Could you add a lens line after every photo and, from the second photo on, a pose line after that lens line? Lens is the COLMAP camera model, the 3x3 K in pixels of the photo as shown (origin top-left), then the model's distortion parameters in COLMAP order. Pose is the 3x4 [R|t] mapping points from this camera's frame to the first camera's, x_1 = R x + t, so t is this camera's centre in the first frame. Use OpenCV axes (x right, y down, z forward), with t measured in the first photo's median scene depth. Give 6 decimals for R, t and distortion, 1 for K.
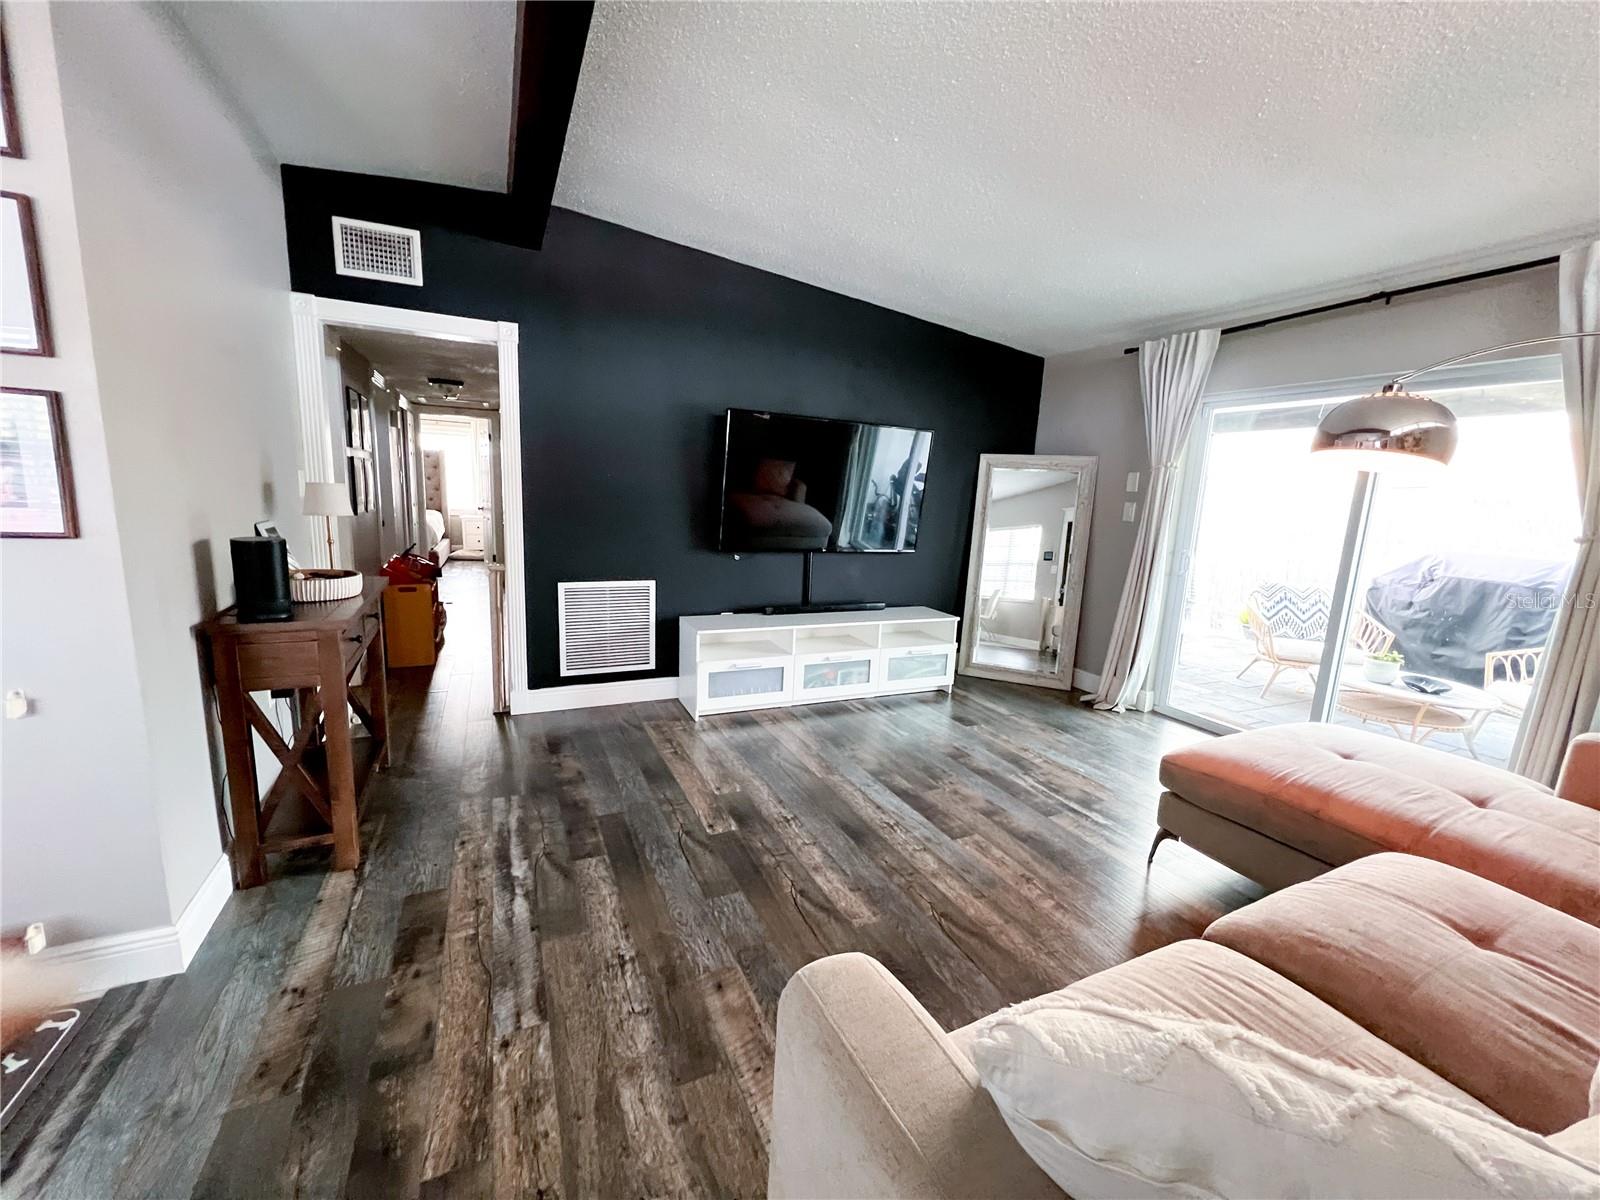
lens RADIAL K [[642.8, 0, 800.0], [0, 642.8, 600.0], [0, 0, 1]] dist [-0.001306, 0.000132]
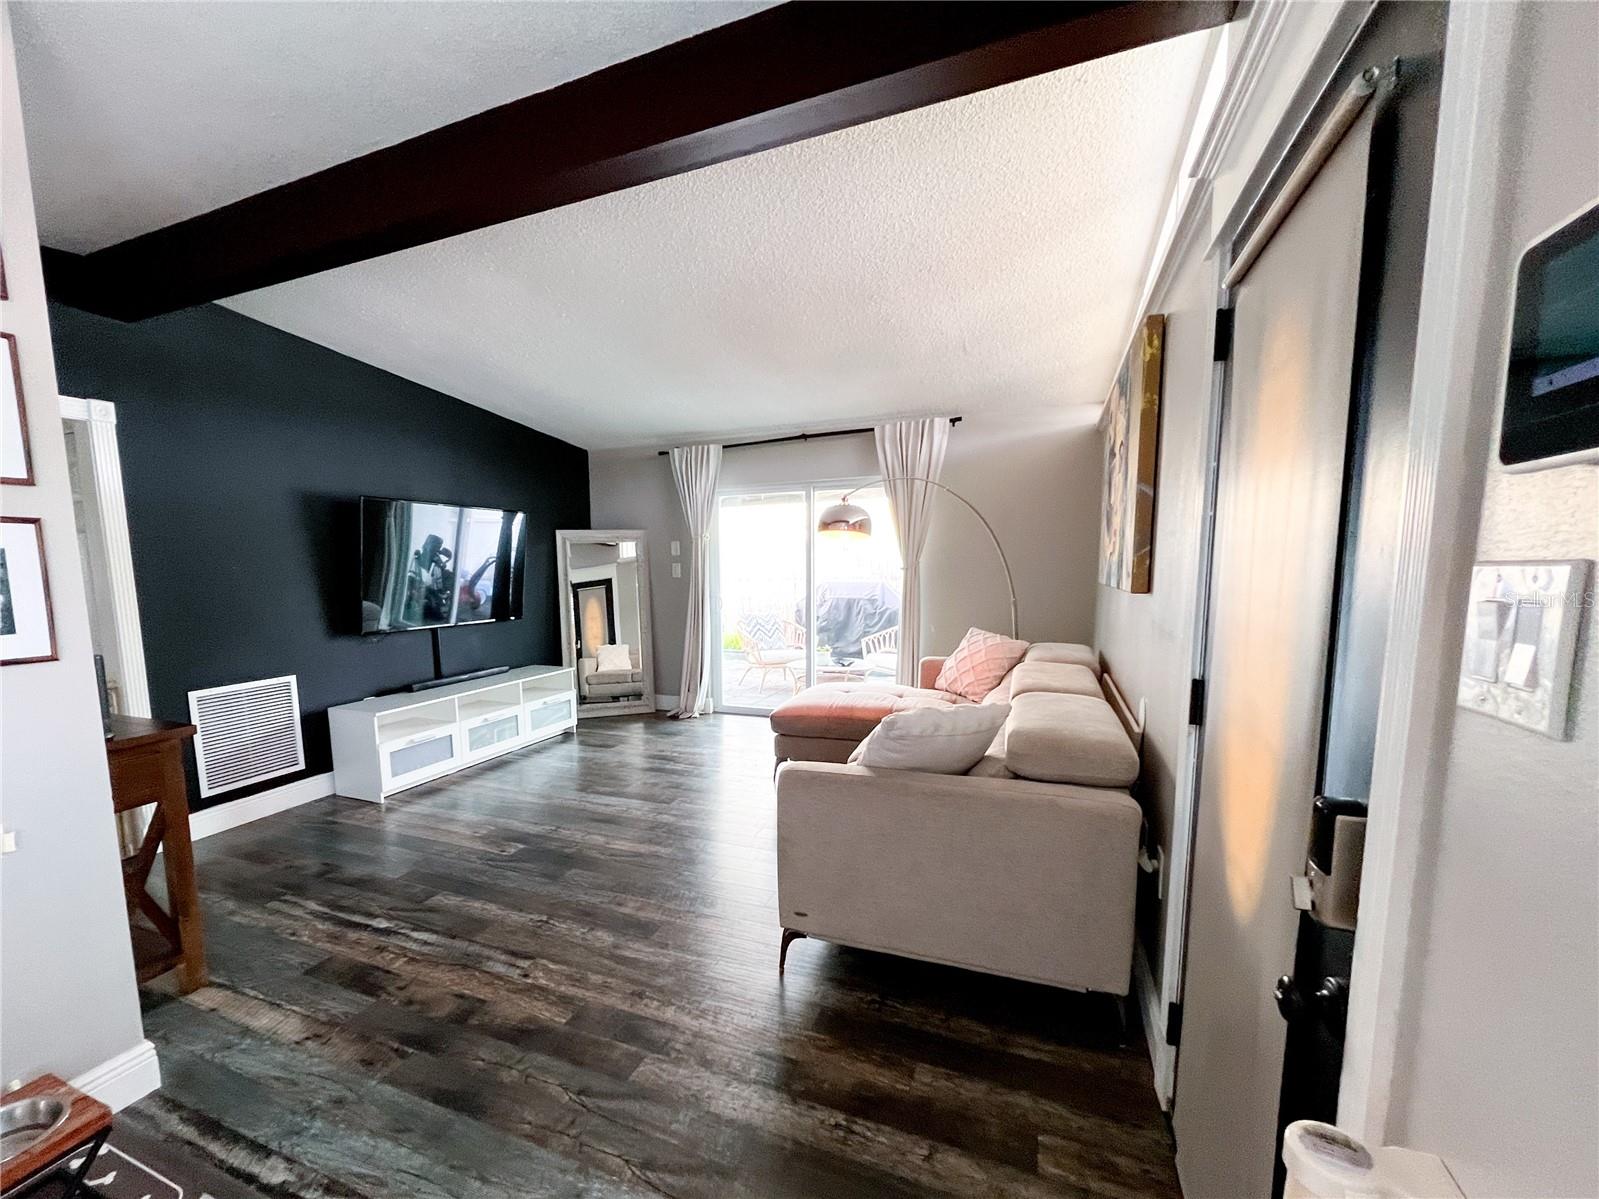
lens RADIAL K [[691.1, 0, 734.5], [0, 691.1, 653.5], [0, 0, 1]] dist [-0.001297, 0.000012]
pose [[0.753147, -0.142418, 0.642251, -0.417357], [0.161053, 0.986493, 0.029892, 0.013389], [-0.637833, 0.080924, 0.765911, -0.208973]]
